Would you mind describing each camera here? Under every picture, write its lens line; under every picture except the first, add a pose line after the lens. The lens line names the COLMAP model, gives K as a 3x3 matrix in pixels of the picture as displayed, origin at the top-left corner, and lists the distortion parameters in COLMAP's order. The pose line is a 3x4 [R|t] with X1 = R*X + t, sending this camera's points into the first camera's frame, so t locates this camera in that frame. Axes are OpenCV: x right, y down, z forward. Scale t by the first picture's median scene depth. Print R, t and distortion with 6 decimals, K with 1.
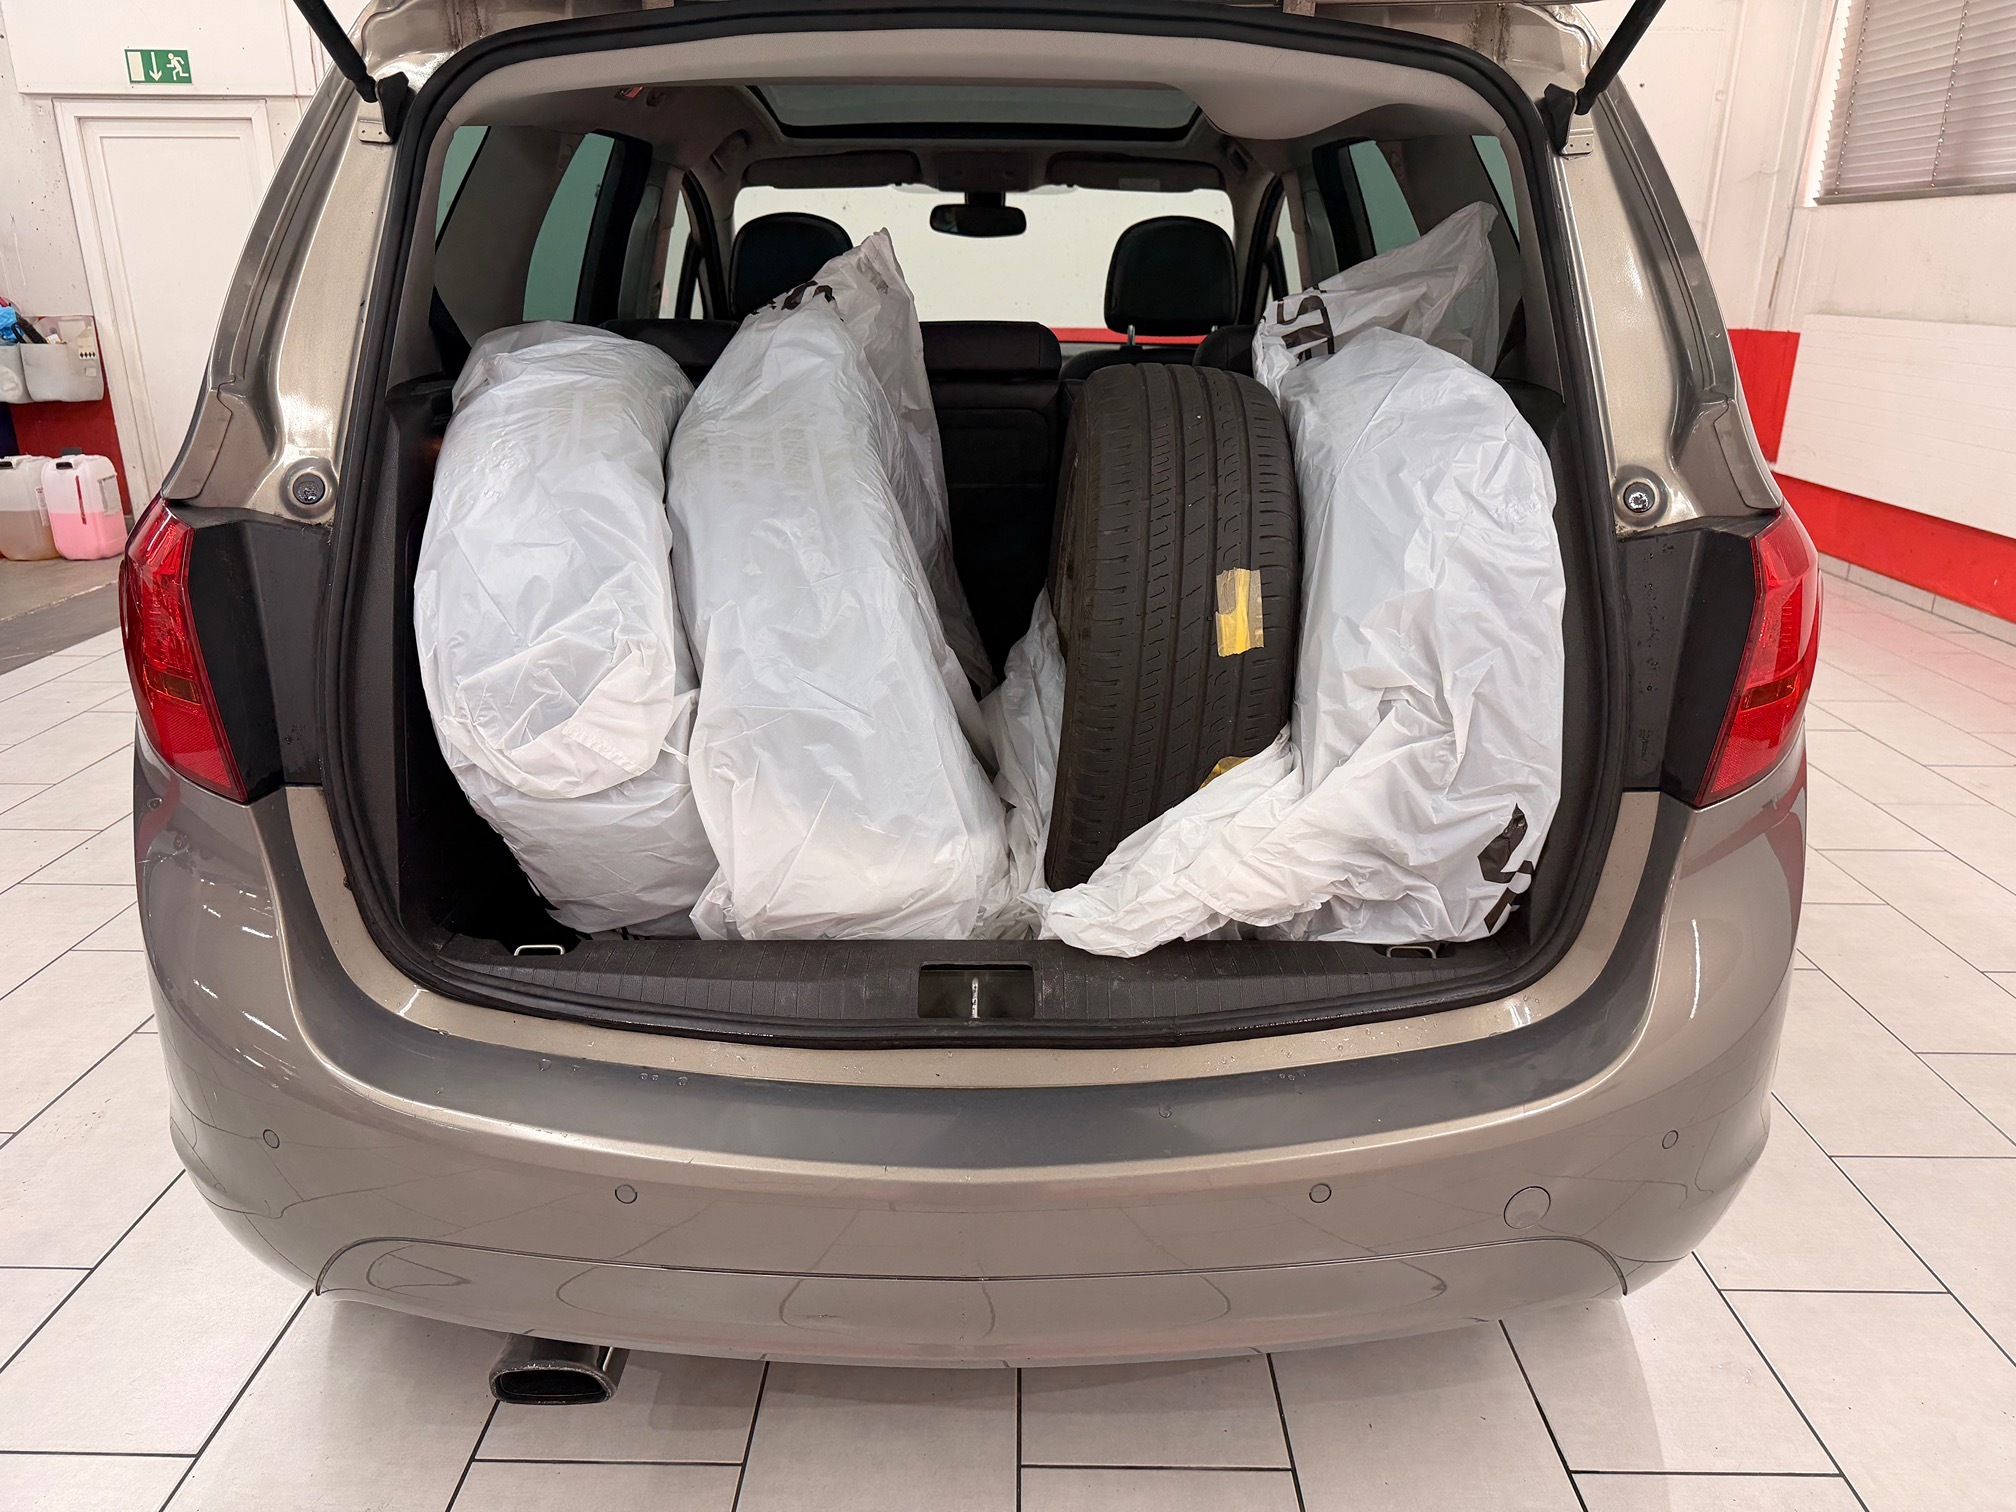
lens RADIAL K [[1443.4, 0, 1006.1], [0, 1443.4, 755.7], [0, 0, 1]] dist [0.027308, -0.035755]
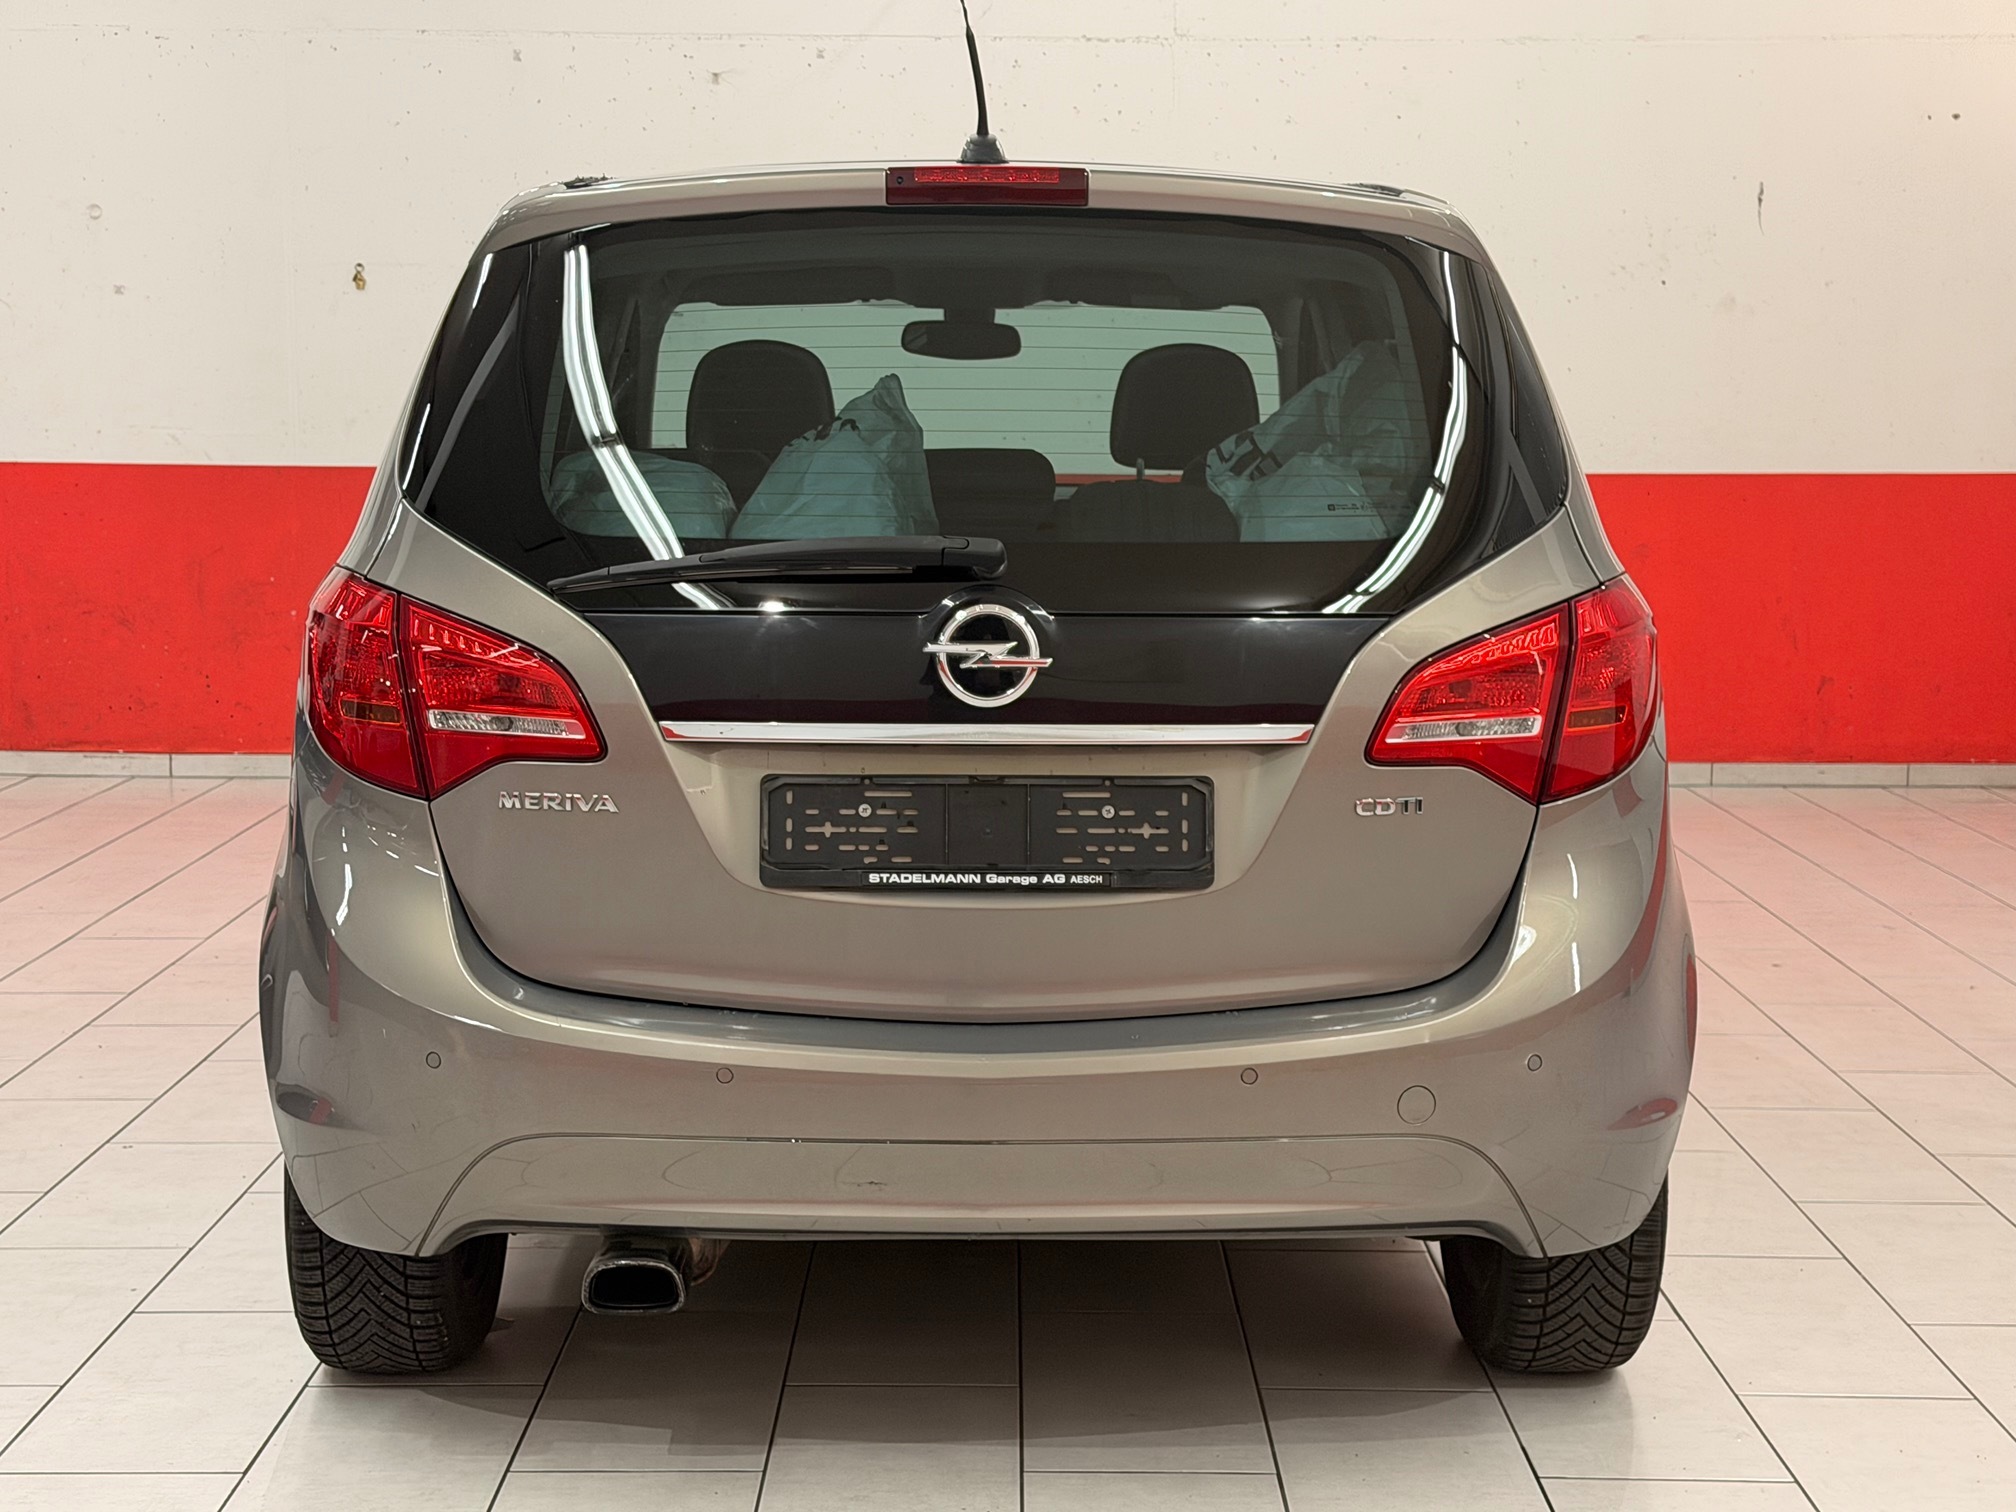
lens RADIAL K [[3083.0, 0, 1025.3], [0, 3083.0, 753.9], [0, 0, 1]] dist [0.141438, 0.000000]
pose [[0.999893, -0.003692, 0.014157, -0.008809], [0.006506, 0.978904, -0.204217, 0.205657], [-0.013105, 0.204288, 0.978823, -0.631909]]
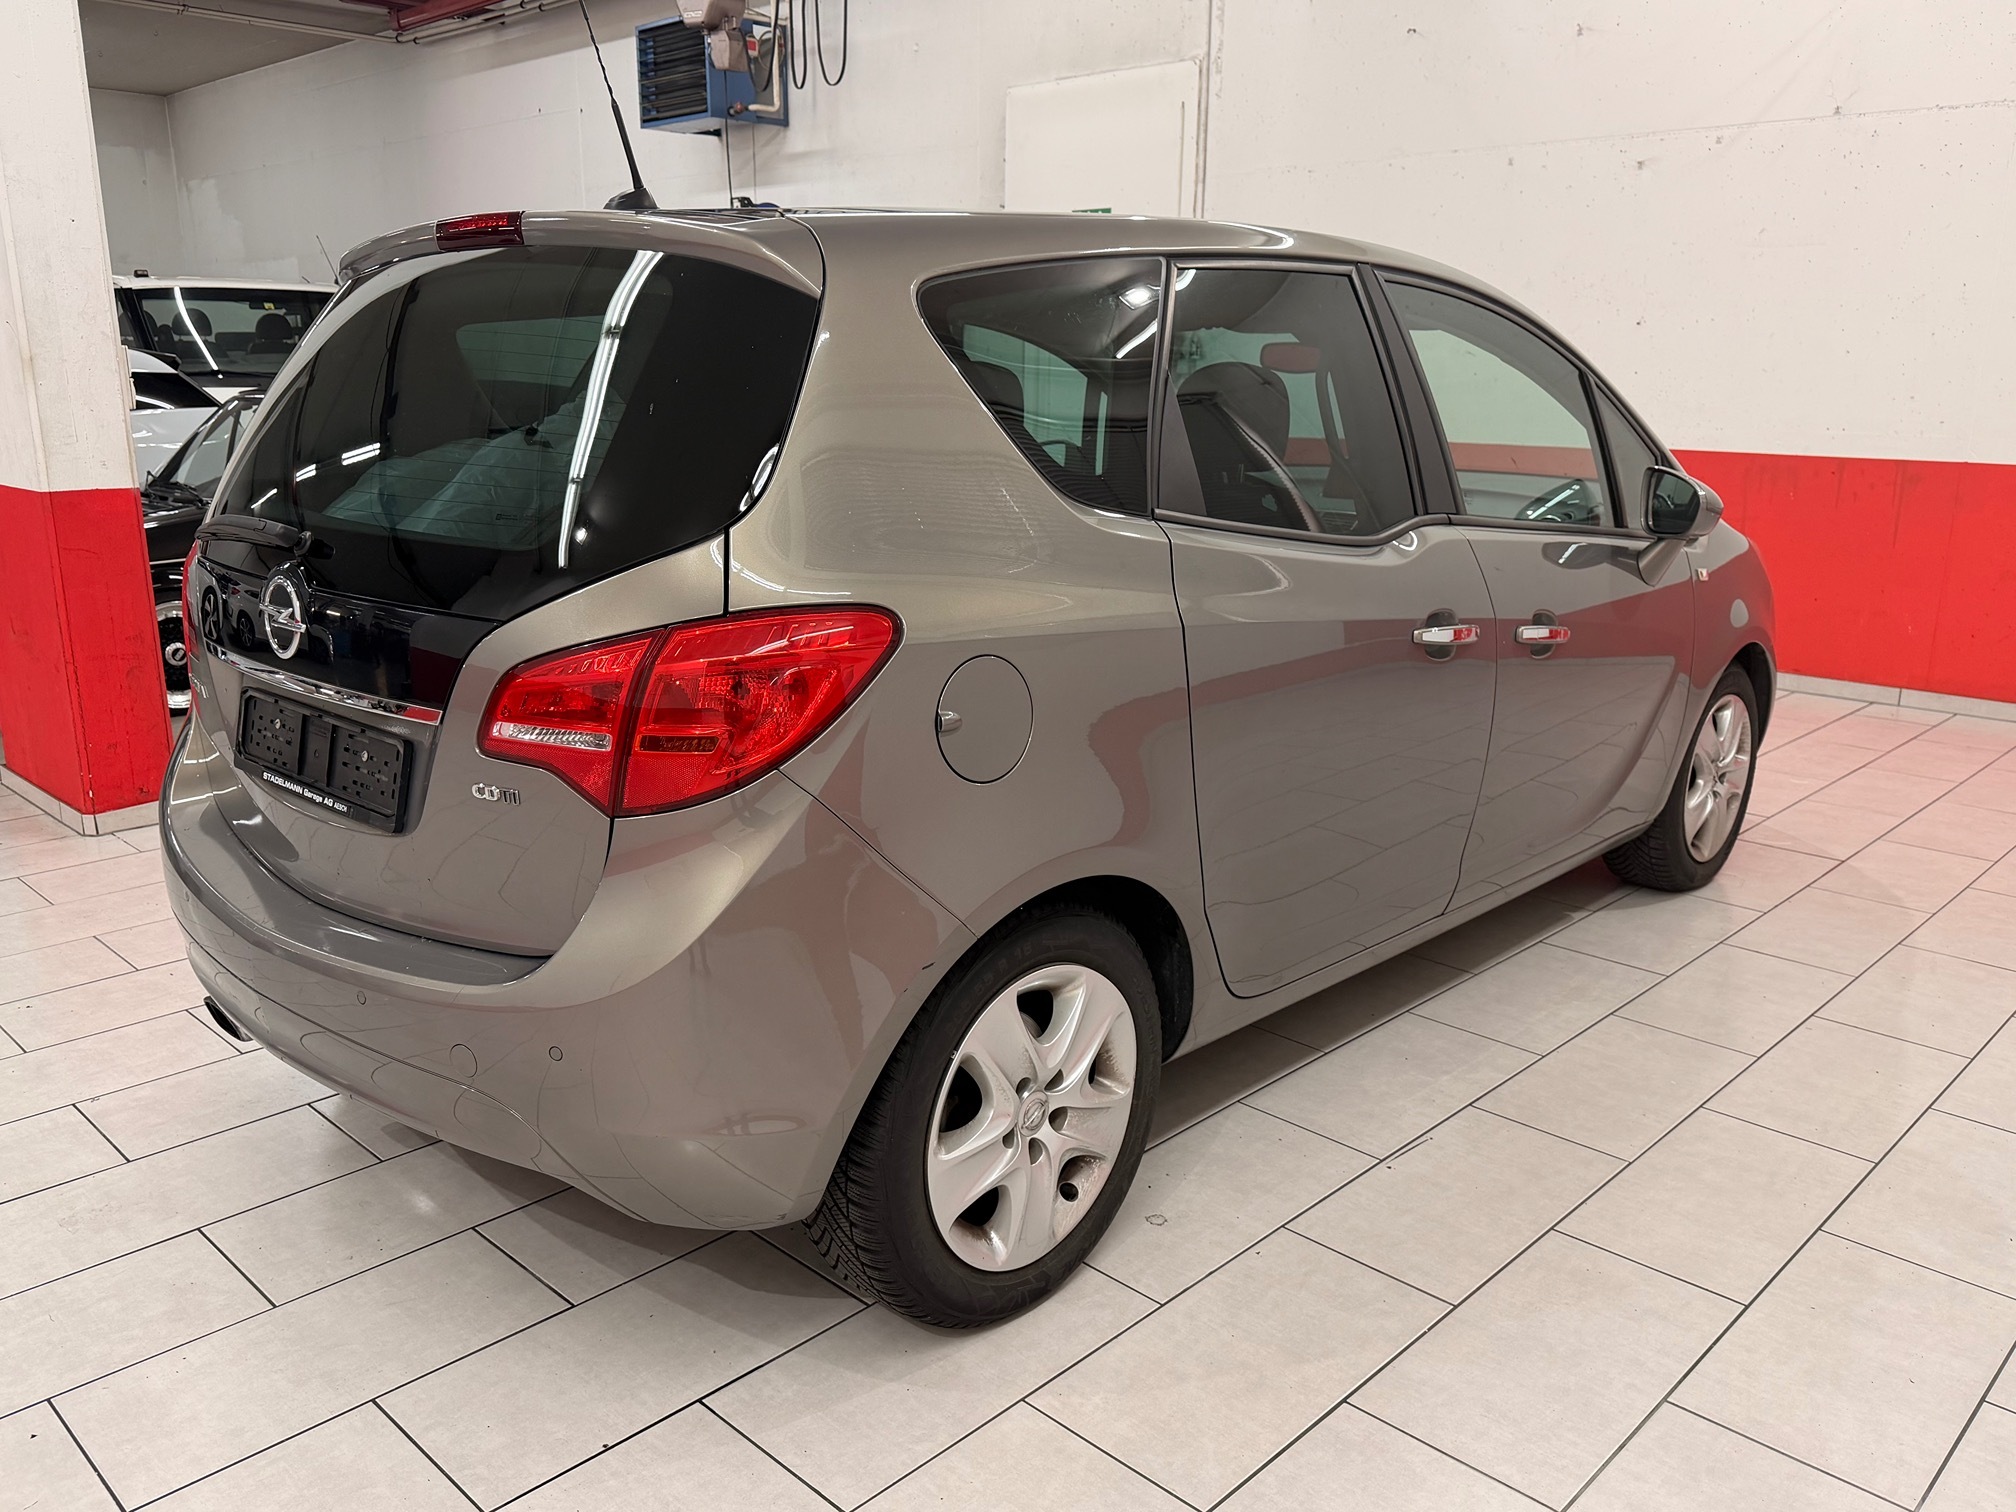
lens RADIAL K [[1615.3, 0, 1007.1], [0, 1615.3, 771.5], [0, 0, 1]] dist [0.026117, -0.021428]
pose [[0.729891, 0.169914, -0.662109, 0.644715], [-0.226714, 0.973961, 0.000019, -0.032158], [0.644871, 0.150096, 0.749408, 0.036201]]
